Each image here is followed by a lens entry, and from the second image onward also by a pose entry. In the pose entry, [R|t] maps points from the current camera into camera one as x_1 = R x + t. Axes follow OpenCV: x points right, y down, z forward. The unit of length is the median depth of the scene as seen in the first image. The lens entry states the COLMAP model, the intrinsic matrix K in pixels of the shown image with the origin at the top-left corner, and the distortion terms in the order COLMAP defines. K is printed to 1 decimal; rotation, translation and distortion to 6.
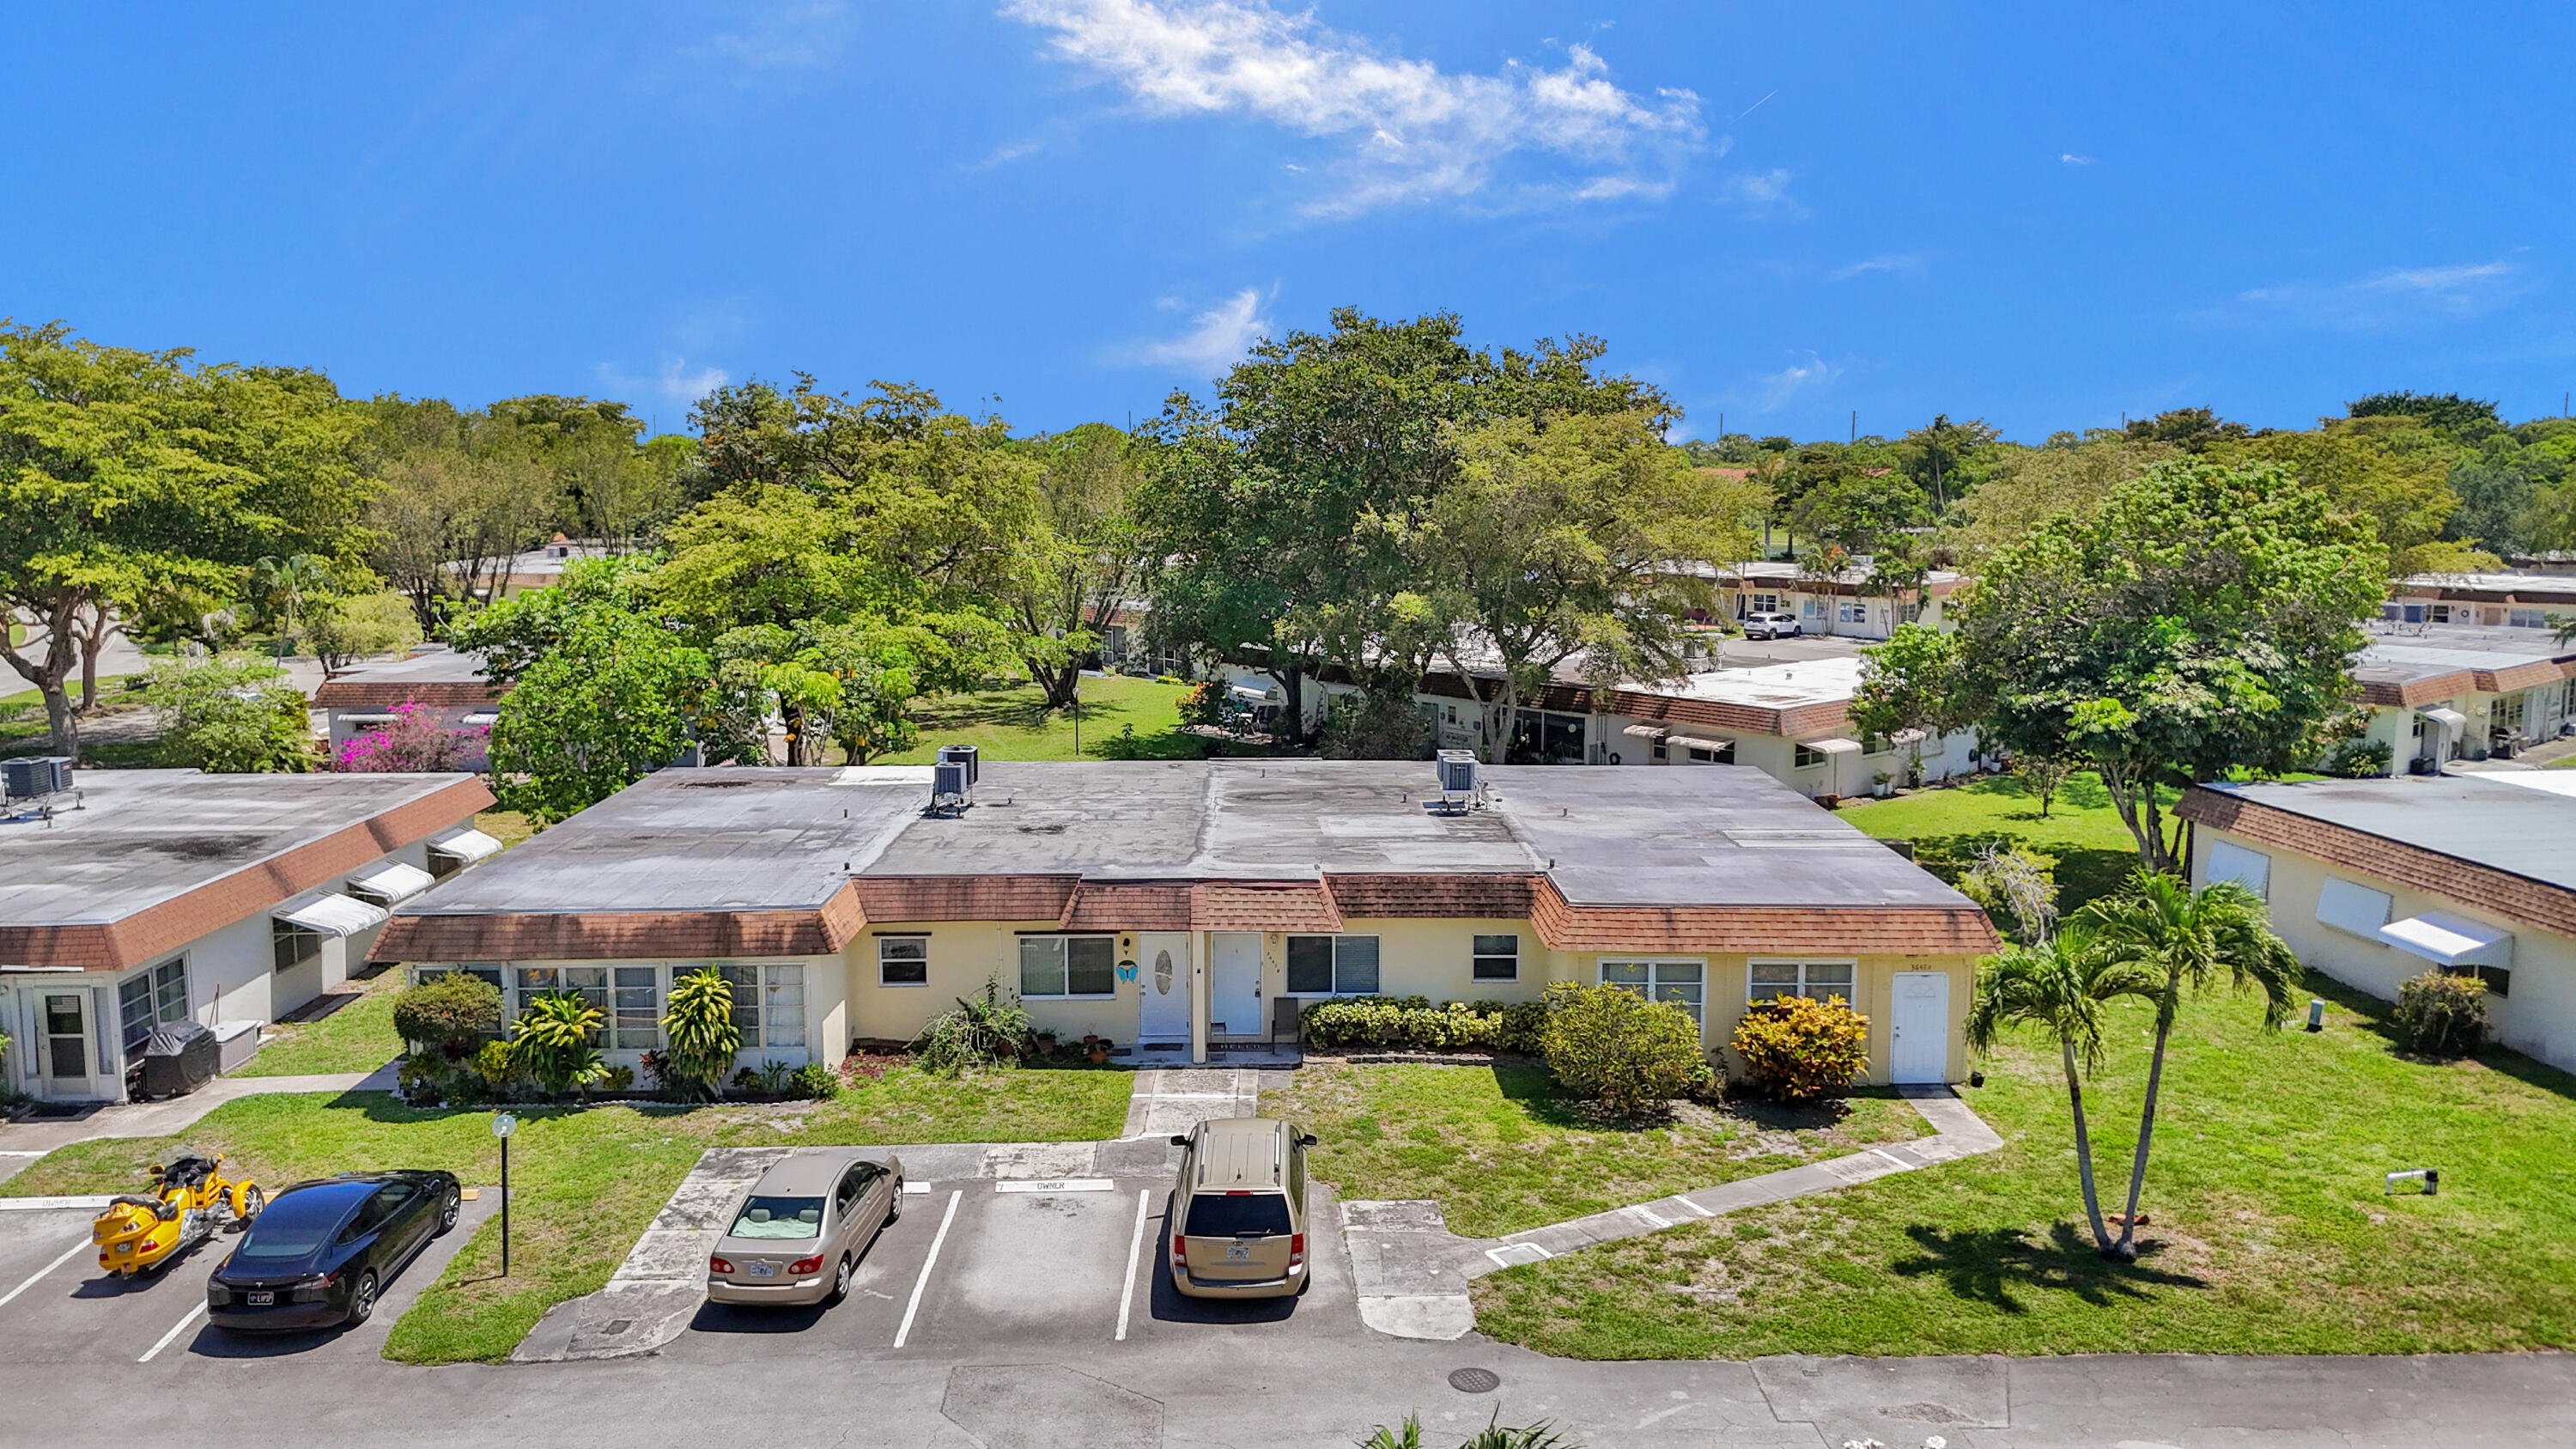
lens RADIAL K [[1784.0, 0, 1288.0], [0, 1784.0, 724.5], [0, 0, 1]] dist [0.049908, -0.040524]
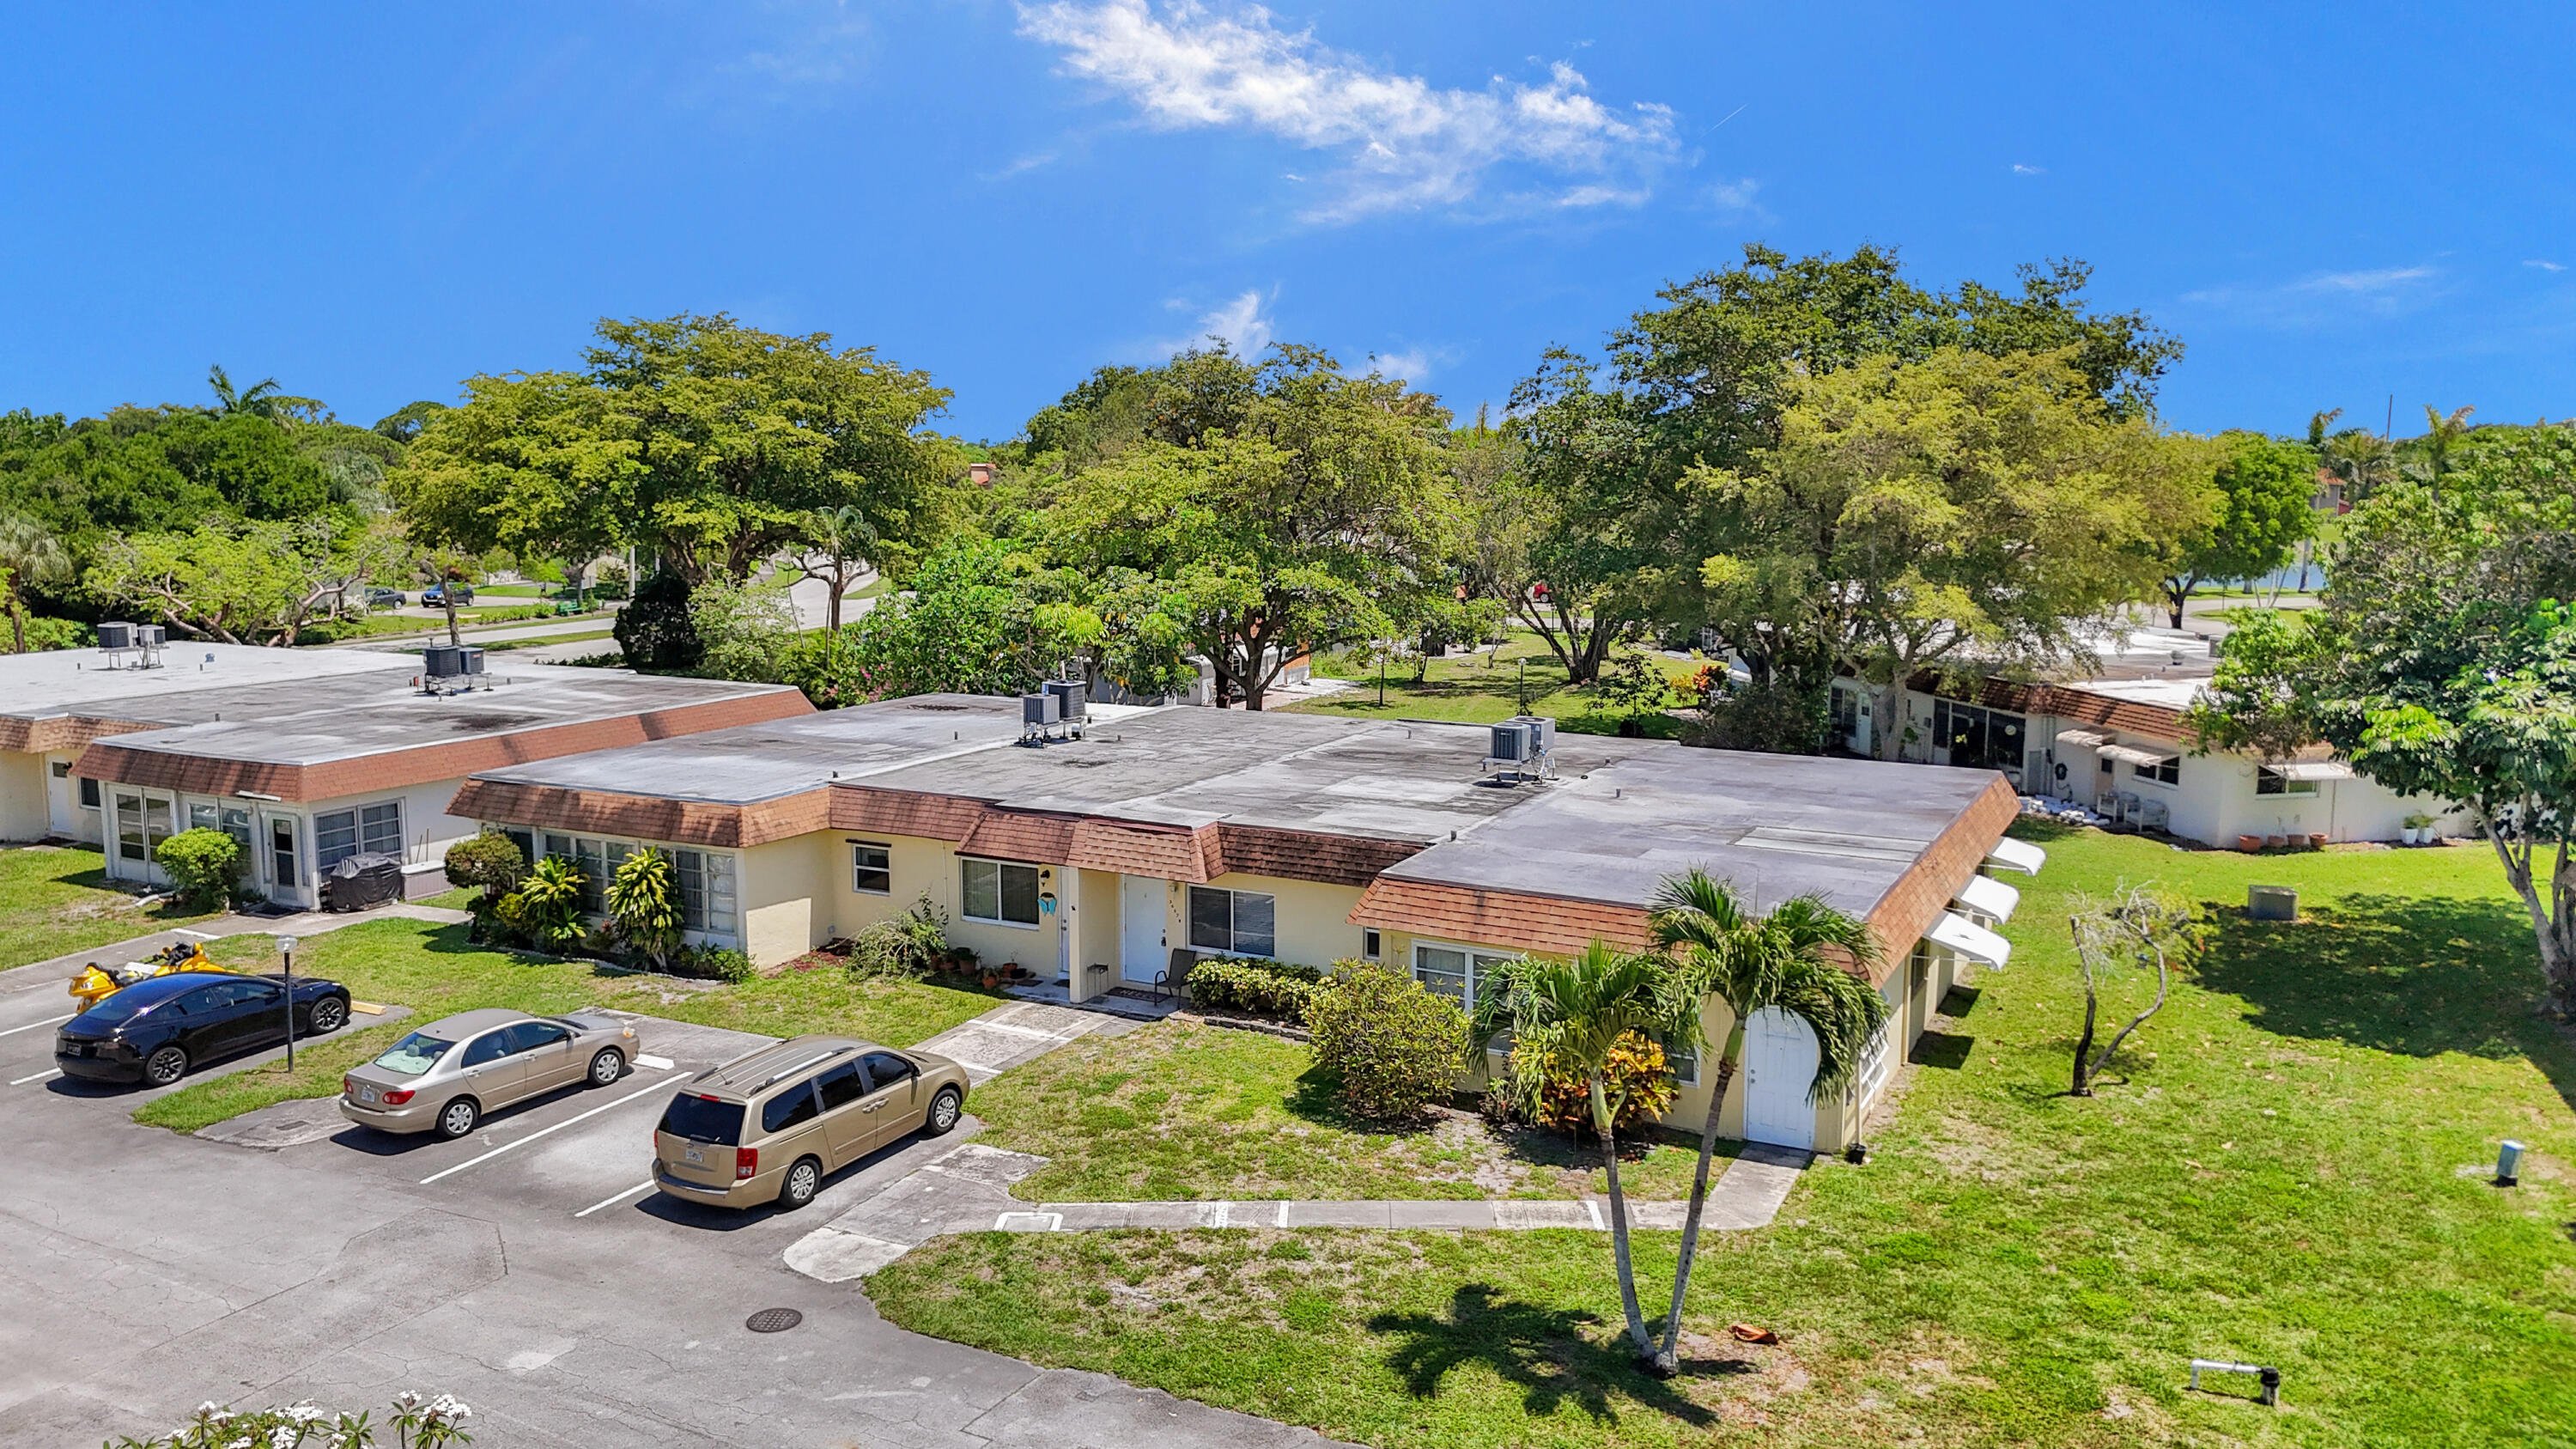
lens RADIAL K [[1784.0, 0, 1288.0], [0, 1784.0, 724.5], [0, 0, 1]] dist [0.049908, -0.040524]
pose [[0.893247, 0.068919, -0.444252, 0.502173], [-0.066910, 0.997554, 0.020221, 0.011026], [0.444560, 0.011662, 0.895673, 0.184076]]
